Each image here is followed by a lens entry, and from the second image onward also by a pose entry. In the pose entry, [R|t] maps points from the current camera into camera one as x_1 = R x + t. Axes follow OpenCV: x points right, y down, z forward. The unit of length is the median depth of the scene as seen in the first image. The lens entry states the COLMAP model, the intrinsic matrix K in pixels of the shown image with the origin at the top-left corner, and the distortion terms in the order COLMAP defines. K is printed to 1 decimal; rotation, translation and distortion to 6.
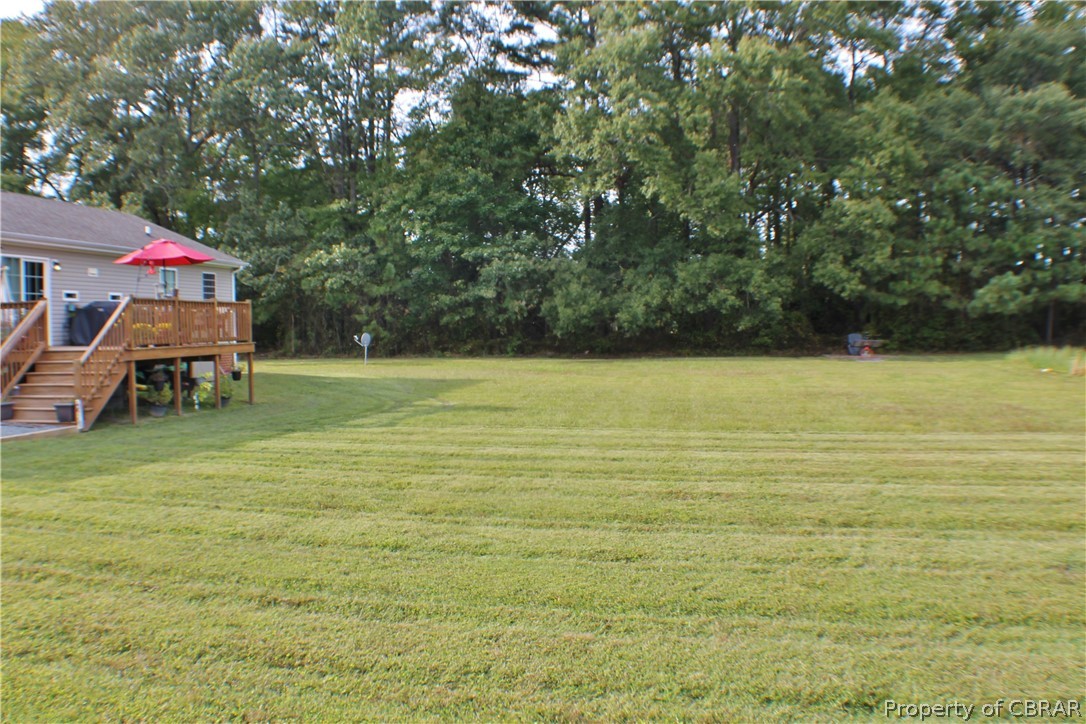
lens RADIAL K [[940.3, 0, 538.2], [0, 940.3, 374.8], [0, 0, 1]] dist [-0.211959, 0.089093]
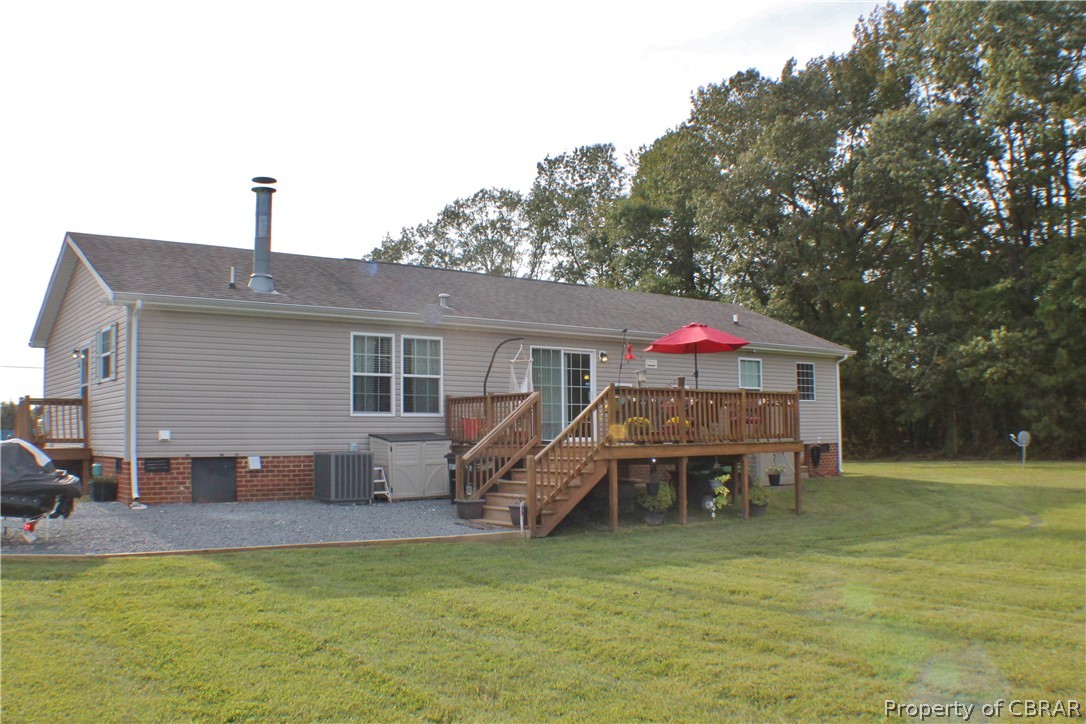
lens RADIAL K [[940.3, 0, 538.2], [0, 940.3, 374.8], [0, 0, 1]] dist [-0.211959, 0.089093]
pose [[0.724030, -0.037377, -0.688755, 0.046819], [-0.037610, 0.994906, -0.093527, -0.003426], [0.688742, 0.093621, 0.718936, 0.107711]]
